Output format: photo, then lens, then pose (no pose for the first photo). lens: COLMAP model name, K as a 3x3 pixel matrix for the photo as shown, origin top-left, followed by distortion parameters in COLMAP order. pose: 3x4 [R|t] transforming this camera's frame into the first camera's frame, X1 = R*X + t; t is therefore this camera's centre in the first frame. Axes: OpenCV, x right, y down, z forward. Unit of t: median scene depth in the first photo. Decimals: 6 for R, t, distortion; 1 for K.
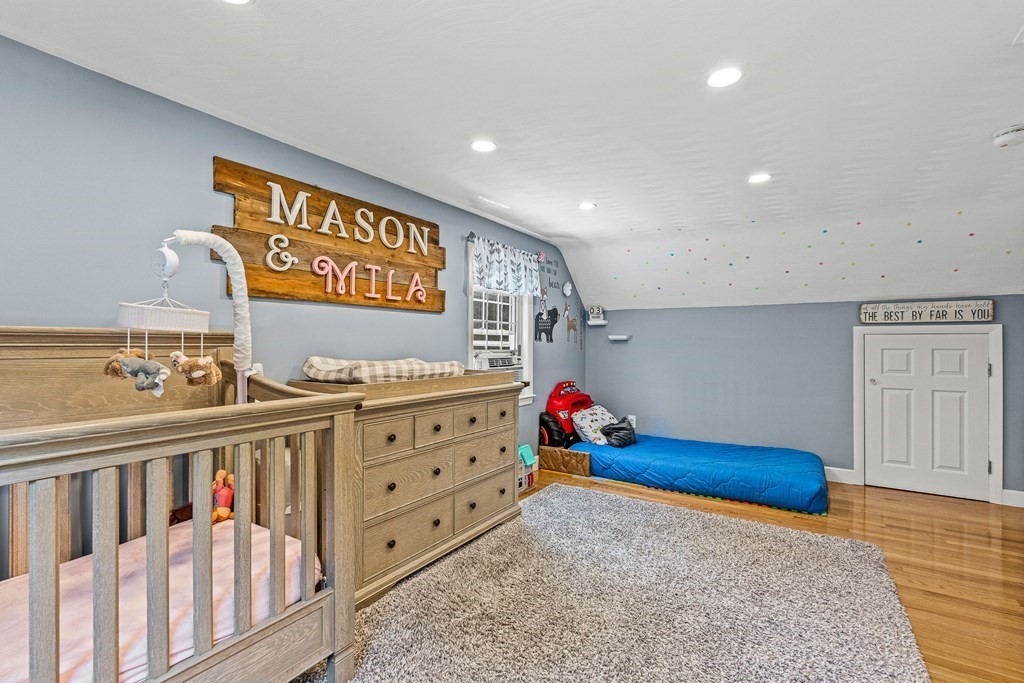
lens RADIAL K [[457.7, 0, 513.2], [0, 457.7, 342.2], [0, 0, 1]] dist [-0.000436, -0.000290]
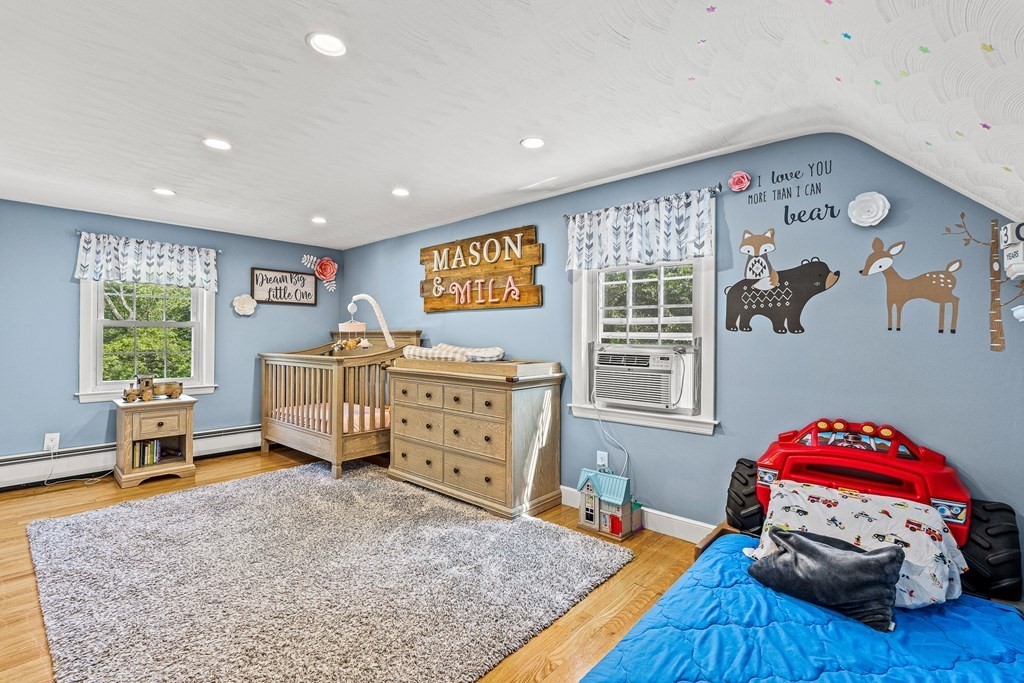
lens RADIAL K [[457.7, 0, 515.7], [0, 457.7, 341.6], [0, 0, 1]] dist [-0.000436, -0.000290]
pose [[-0.135377, 0.002008, -0.990792, 0.856728], [-0.003458, 0.999991, 0.002499, 0.013180], [0.990788, 0.003765, -0.135369, 1.048699]]
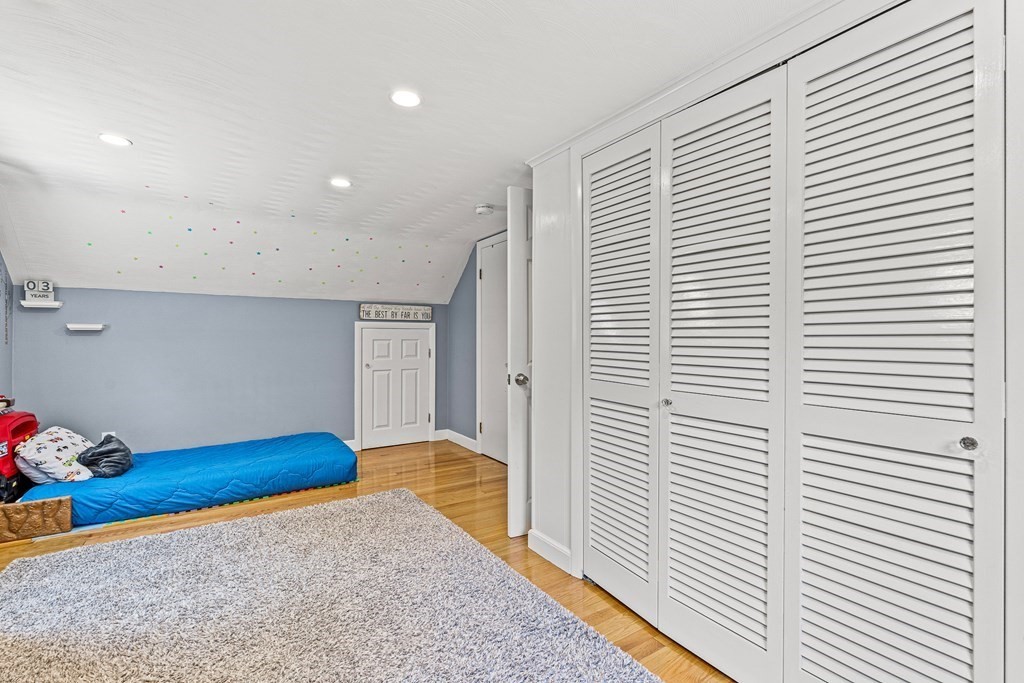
lens RADIAL K [[457.7, 0, 510.2], [0, 457.7, 338.1], [0, 0, 1]] dist [-0.000436, -0.000290]
pose [[0.400846, -0.004354, 0.916135, -0.231646], [-0.003474, 0.999974, 0.006272, 0.000475], [-0.916139, -0.005697, 0.400820, 0.154758]]
